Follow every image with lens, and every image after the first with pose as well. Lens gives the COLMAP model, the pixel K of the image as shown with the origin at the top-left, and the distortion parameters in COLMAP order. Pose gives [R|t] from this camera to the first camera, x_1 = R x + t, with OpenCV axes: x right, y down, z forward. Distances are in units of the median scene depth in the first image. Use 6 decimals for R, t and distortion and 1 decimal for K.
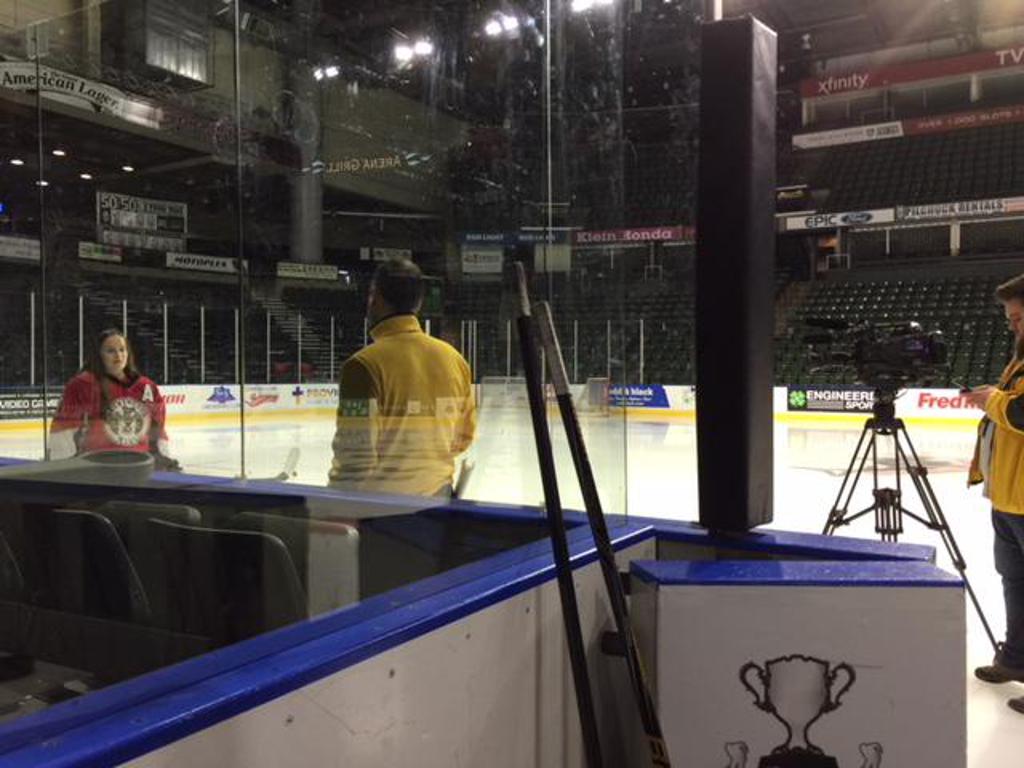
lens RADIAL K [[875.6, 0, 517.9], [0, 875.6, 368.1], [0, 0, 1]] dist [0.086865, -0.110741]
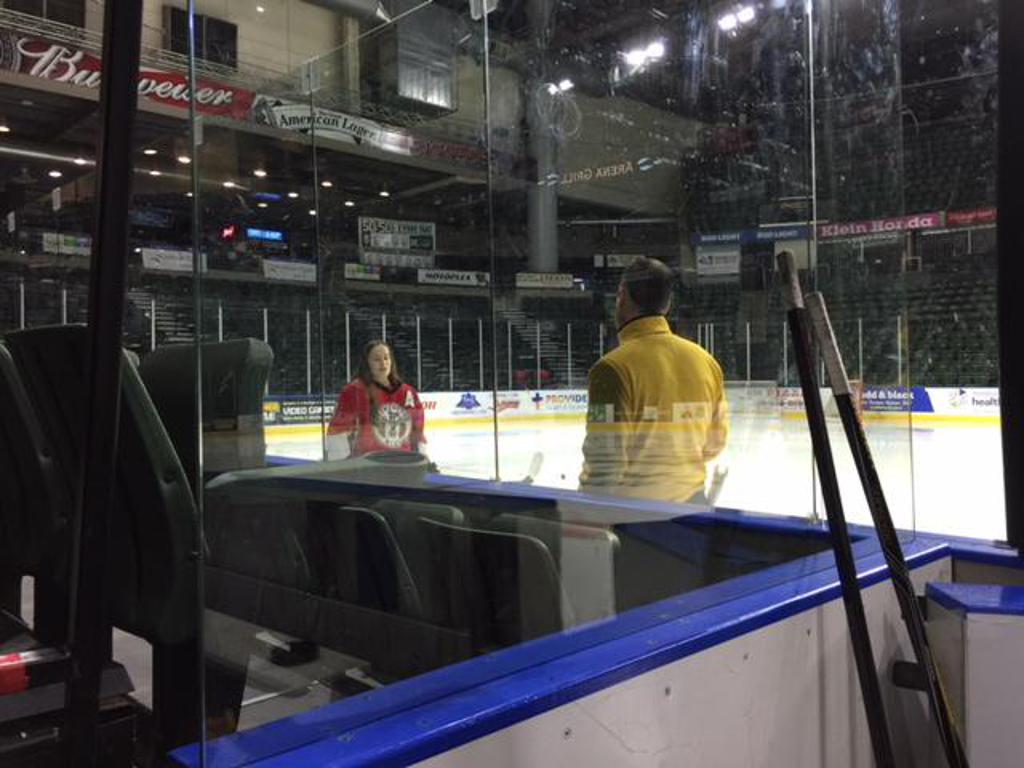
lens RADIAL K [[875.6, 0, 517.9], [0, 875.6, 368.1], [0, 0, 1]] dist [0.086865, -0.110741]
pose [[0.964967, -0.018172, -0.261741, -0.003113], [0.016489, 0.999827, -0.008625, 0.000552], [0.261853, 0.004007, 0.965100, 0.003605]]
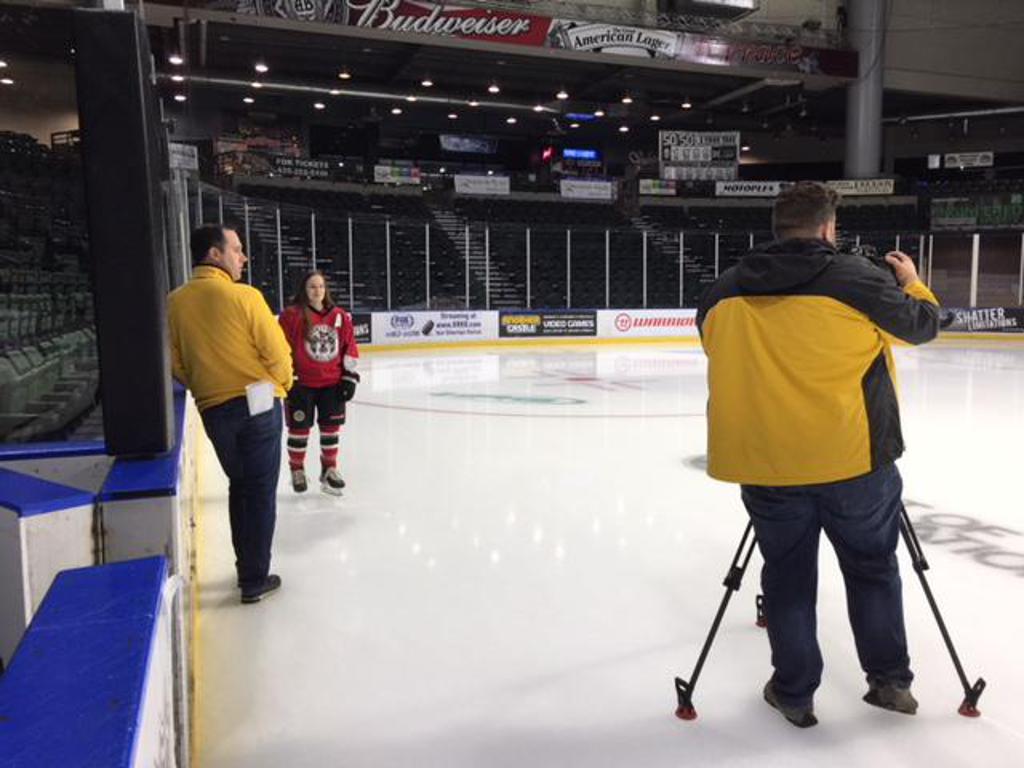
lens RADIAL K [[875.0, 0, 532.4], [0, 875.0, 359.8], [0, 0, 1]] dist [0.059994, -0.003959]
pose [[0.781281, 0.043137, -0.622686, 0.105868], [0.006351, 0.997008, 0.077038, -0.001890], [0.624147, -0.064143, 0.778670, 0.040830]]
